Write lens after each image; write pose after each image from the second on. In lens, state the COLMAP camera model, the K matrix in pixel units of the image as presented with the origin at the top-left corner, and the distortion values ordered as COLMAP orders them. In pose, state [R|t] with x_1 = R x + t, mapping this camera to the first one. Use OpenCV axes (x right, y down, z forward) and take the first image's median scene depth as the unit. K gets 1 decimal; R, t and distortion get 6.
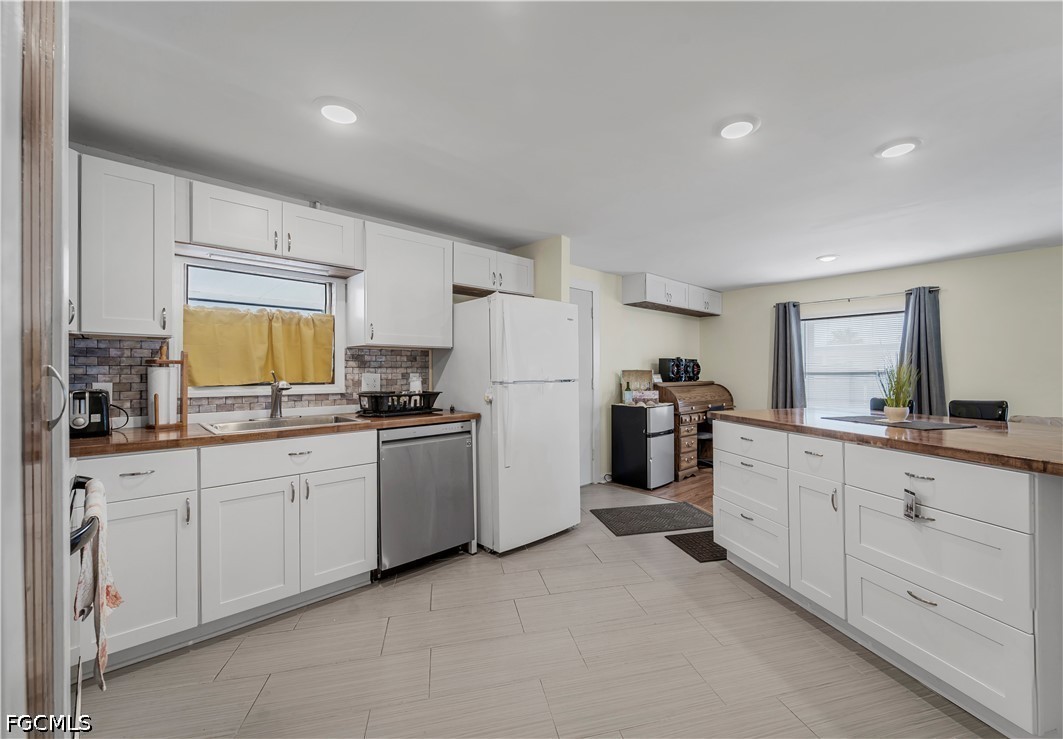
lens RADIAL K [[439.6, 0, 557.6], [0, 439.6, 374.1], [0, 0, 1]] dist [-0.002037, 0.000104]
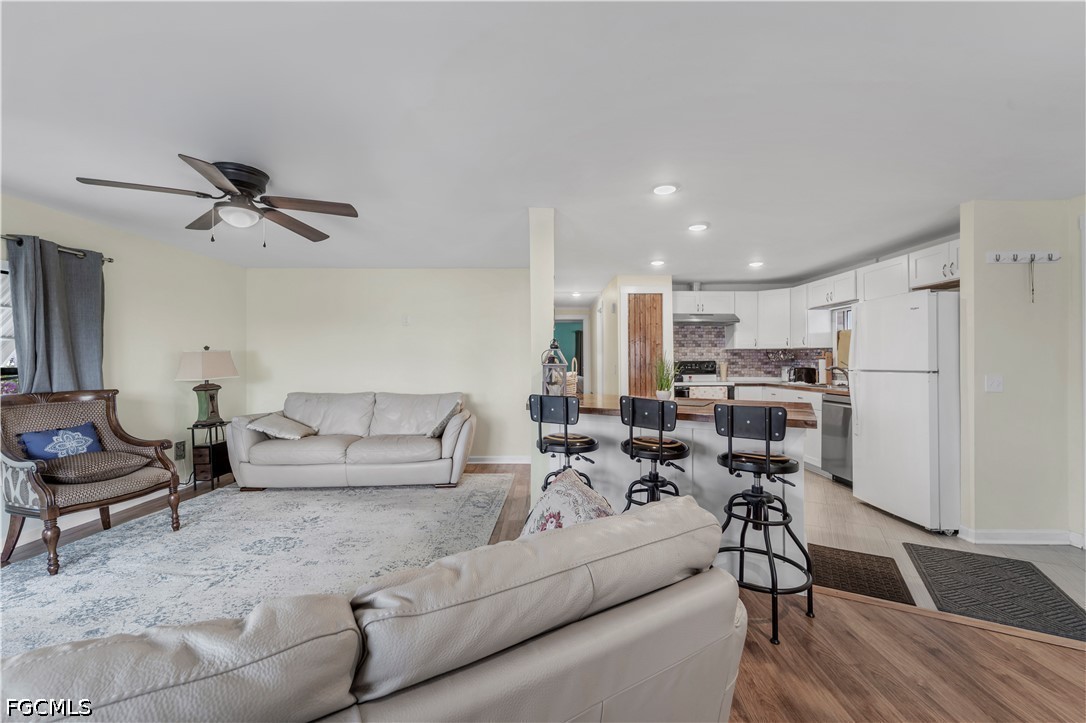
lens RADIAL K [[440.9, 0, 553.8], [0, 440.9, 355.9], [0, 0, 1]] dist [0.003127, -0.002836]
pose [[-0.688415, -0.004350, -0.725304, 1.433367], [-0.000113, 0.999983, -0.005890, -0.015988], [0.725317, -0.003973, -0.688403, 1.219470]]
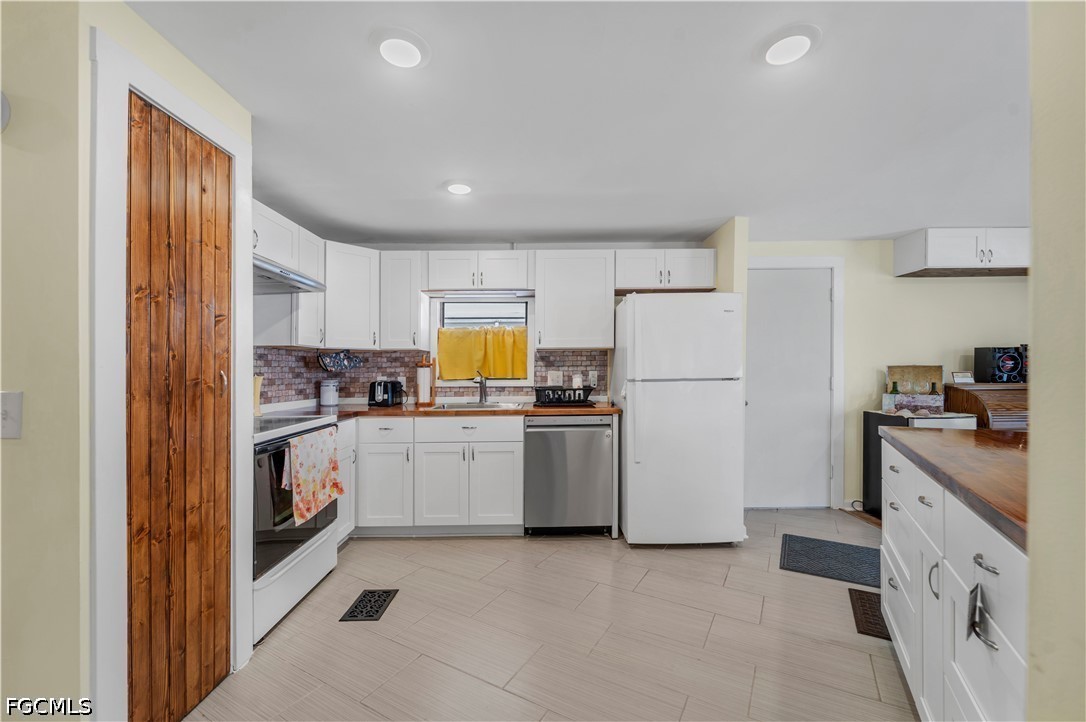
lens RADIAL K [[437.1, 0, 552.6], [0, 437.1, 374.0], [0, 0, 1]] dist [-0.003965, -0.000564]
pose [[0.715250, 0.007206, -0.698832, 0.451564], [0.001124, 0.999934, 0.011462, -0.008150], [0.698868, -0.008984, 0.715194, 0.129271]]
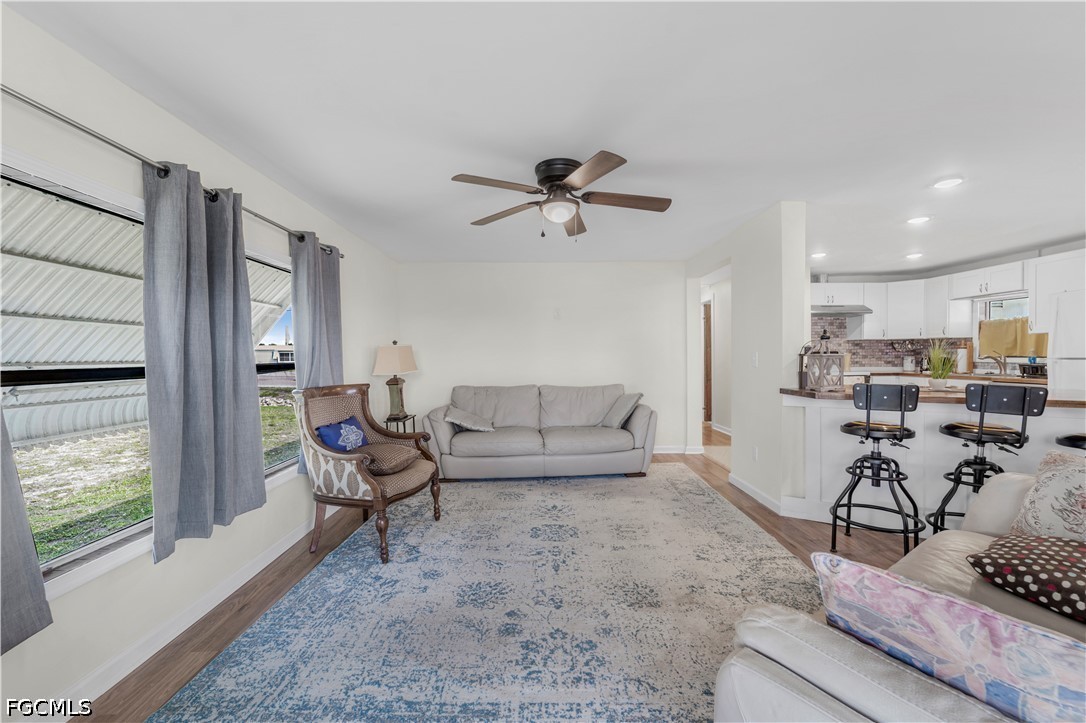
lens RADIAL K [[440.9, 0, 558.6], [0, 440.9, 367.3], [0, 0, 1]] dist [0.003127, -0.002836]
pose [[-0.679431, 0.031541, -0.733061, 1.867676], [0.008314, 0.999342, 0.035293, -0.014325], [0.733693, 0.017885, -0.679246, 0.781400]]
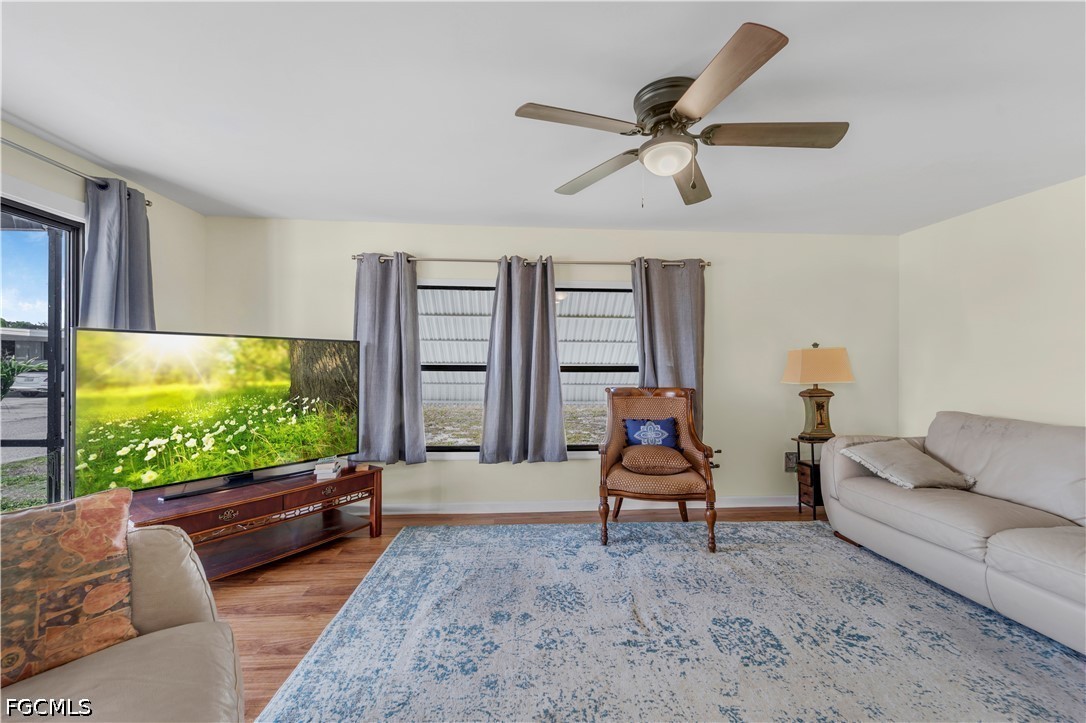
lens RADIAL K [[440.9, 0, 540.7], [0, 440.9, 361.2], [0, 0, 1]] dist [0.003127, -0.002836]
pose [[-0.757182, 0.004577, 0.653188, 0.955803], [0.006408, 0.999979, 0.000421, -0.010838], [-0.653173, 0.004504, -0.757196, 0.778802]]
